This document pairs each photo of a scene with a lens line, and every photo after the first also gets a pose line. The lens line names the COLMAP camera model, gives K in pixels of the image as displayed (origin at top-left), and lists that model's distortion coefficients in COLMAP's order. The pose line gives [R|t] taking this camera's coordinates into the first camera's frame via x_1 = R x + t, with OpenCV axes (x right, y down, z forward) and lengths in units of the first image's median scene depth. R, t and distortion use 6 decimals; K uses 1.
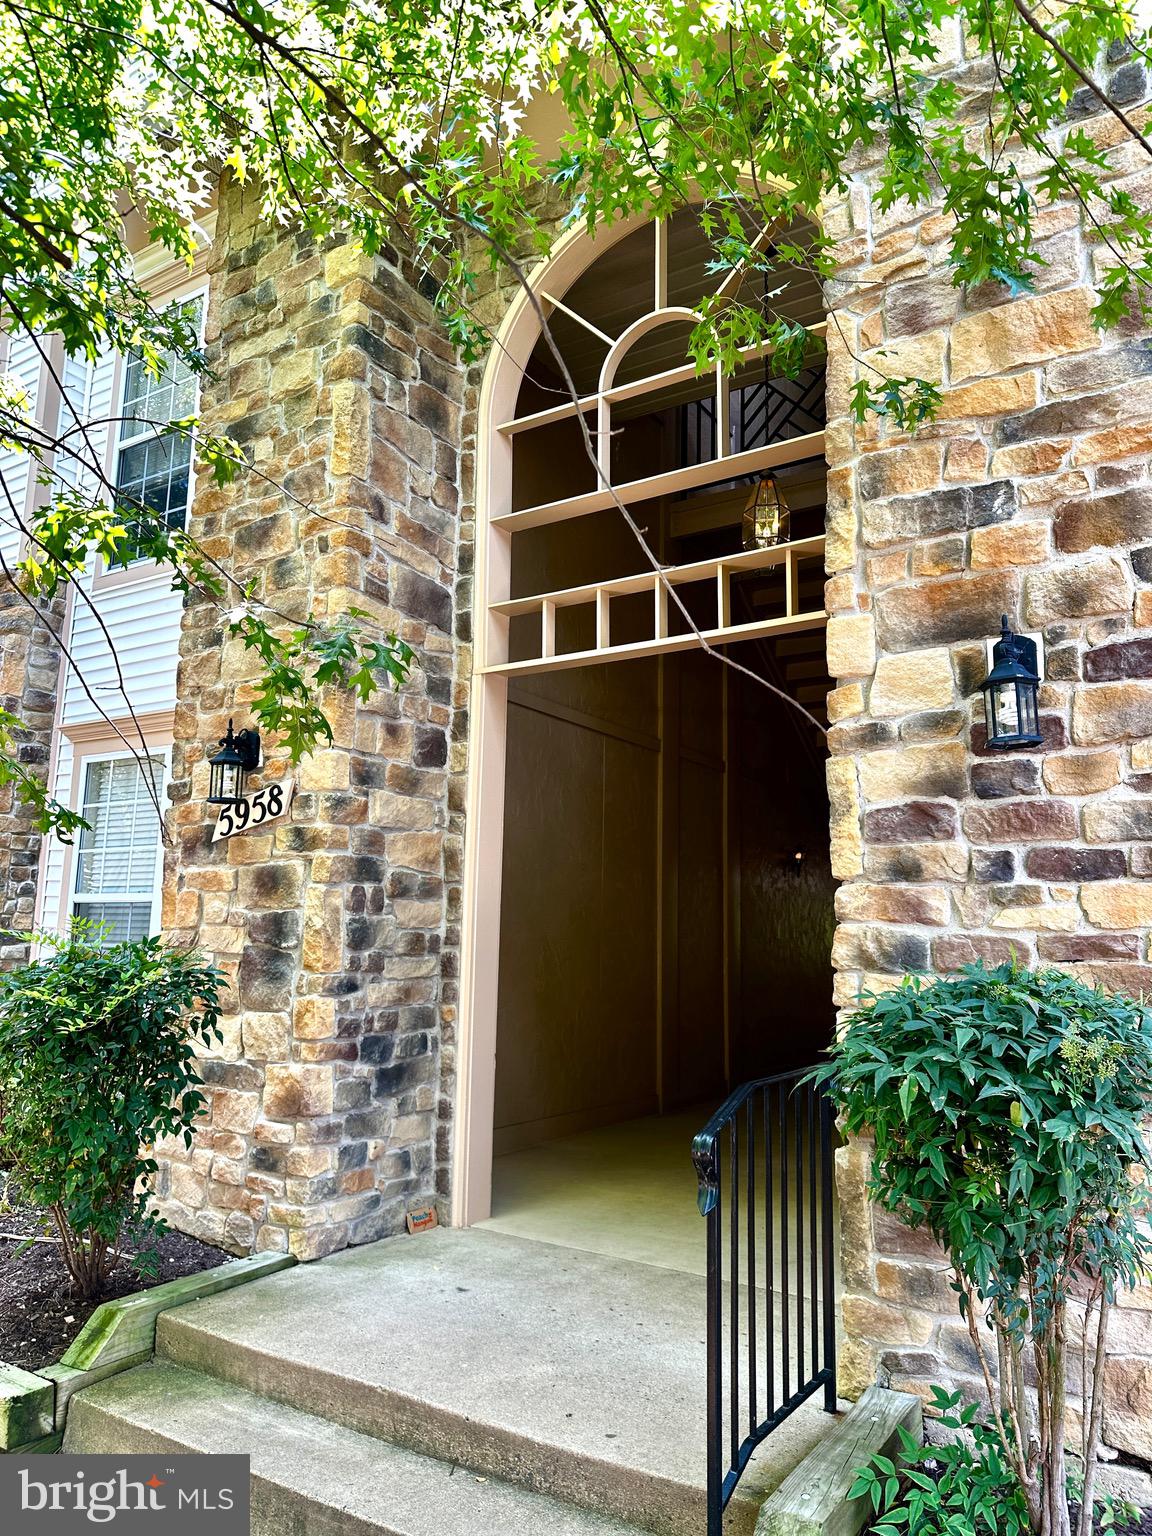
lens RADIAL K [[1070.9, 0, 574.1], [0, 1070.9, 763.0], [0, 0, 1]] dist [0.037780, -0.041821]
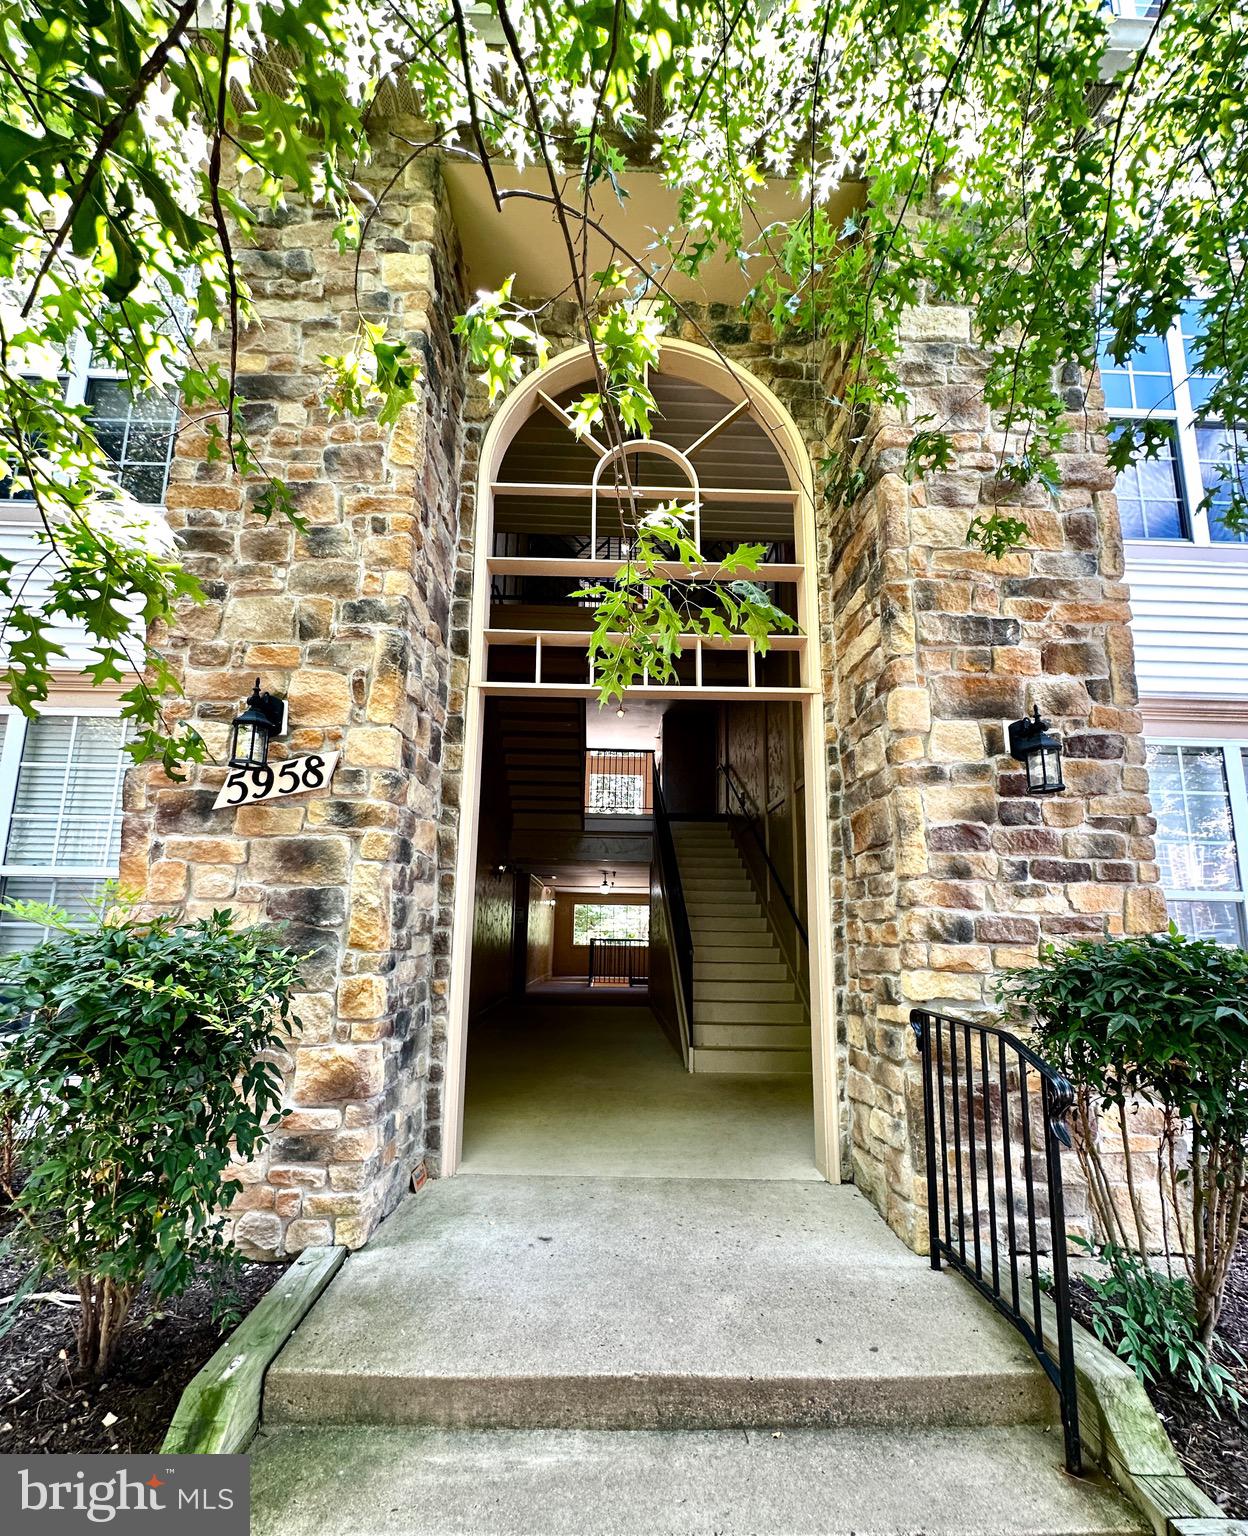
lens RADIAL K [[655.1, 0, 604.2], [0, 655.1, 828.0], [0, 0, 1]] dist [-0.010562, 0.003213]
pose [[0.824754, 0.087082, 0.558746, -0.454917], [-0.095807, 0.995306, -0.013702, 0.080101], [-0.557317, -0.042231, 0.829225, 0.439182]]
